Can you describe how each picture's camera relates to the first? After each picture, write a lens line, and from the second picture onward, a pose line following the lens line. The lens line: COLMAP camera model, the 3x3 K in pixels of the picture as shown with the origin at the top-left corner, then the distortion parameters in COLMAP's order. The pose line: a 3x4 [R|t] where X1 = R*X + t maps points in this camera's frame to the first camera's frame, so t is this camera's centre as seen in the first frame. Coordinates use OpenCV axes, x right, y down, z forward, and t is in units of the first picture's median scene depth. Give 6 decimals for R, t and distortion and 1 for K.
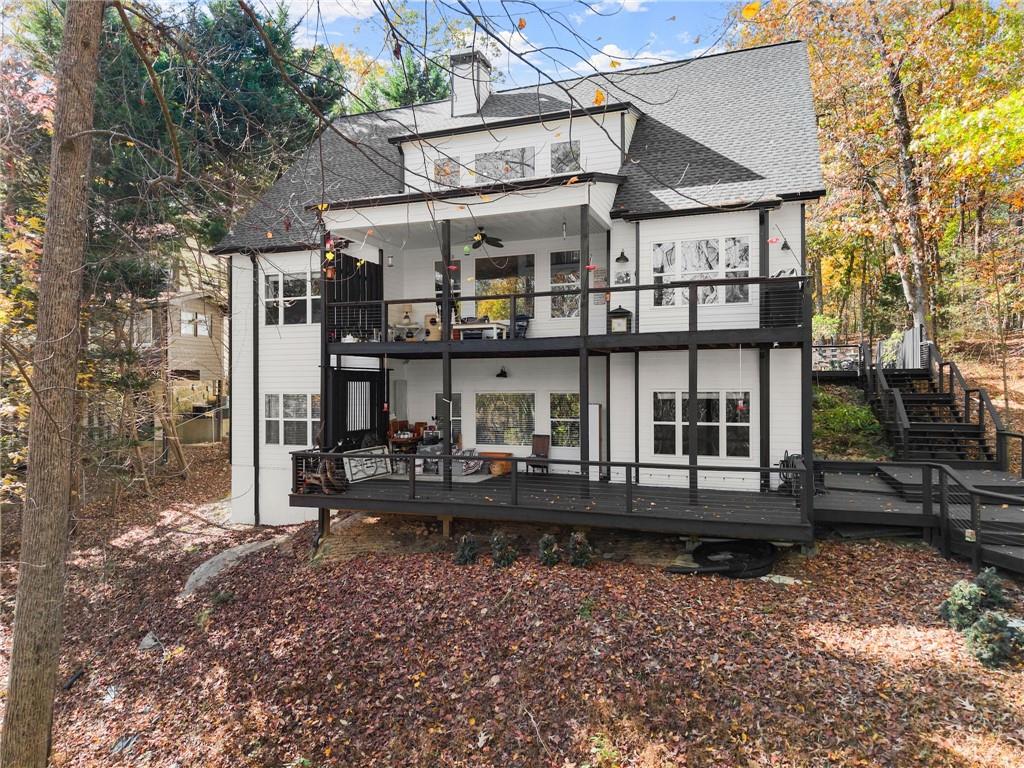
lens RADIAL K [[683.4, 0, 507.2], [0, 683.4, 384.7], [0, 0, 1]] dist [0.002629, 0.001323]
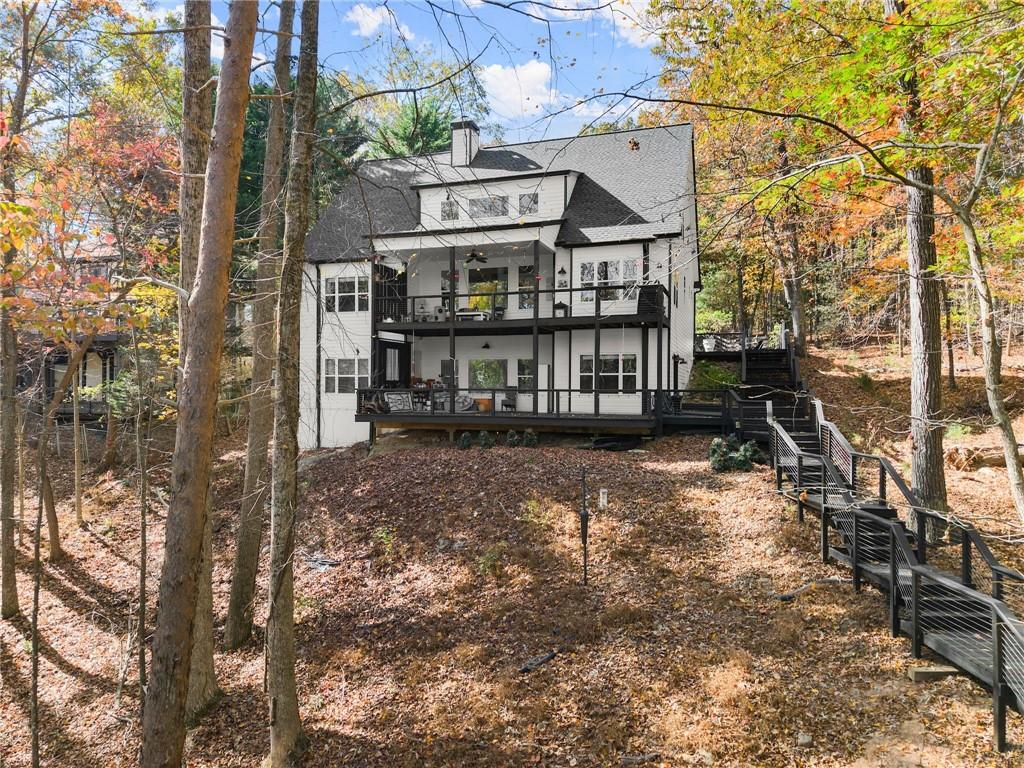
lens RADIAL K [[681.8, 0, 508.3], [0, 681.8, 385.5], [0, 0, 1]] dist [0.052677, -0.067721]
pose [[0.999535, 0.008188, 0.029381, -0.002066], [-0.008194, 0.999966, 0.000076, 0.080979], [-0.029379, -0.000317, 0.999568, -0.581712]]
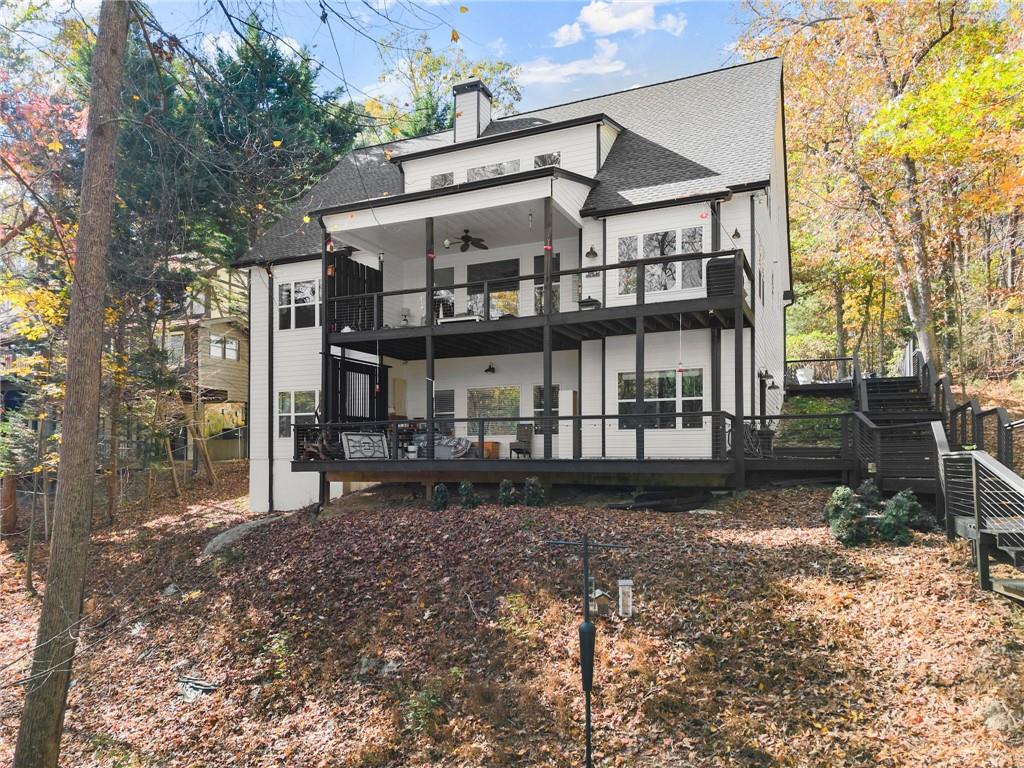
lens RADIAL K [[707.1, 0, 510.6], [0, 707.1, 450.1], [0, 0, 1]] dist [0.004109, 0.001033]
pose [[0.998044, 0.000884, -0.062508, 0.107799], [-0.001379, 0.999968, -0.007880, 0.138125], [0.062499, 0.007951, 0.998013, -0.135867]]
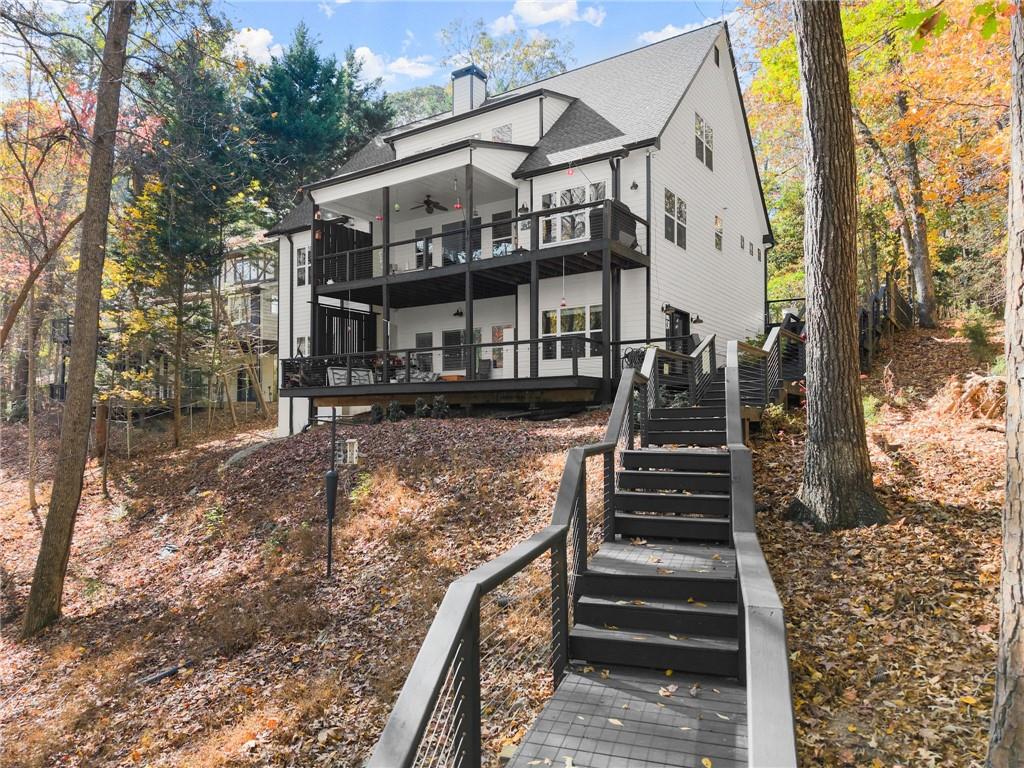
lens RADIAL K [[687.2, 0, 511.4], [0, 687.2, 398.5], [0, 0, 1]] dist [0.032498, -0.041989]
pose [[0.971305, -0.005950, -0.237761, 0.444668], [0.000394, 0.999726, -0.023408, 0.196560], [0.237835, 0.022643, 0.971042, -0.247358]]
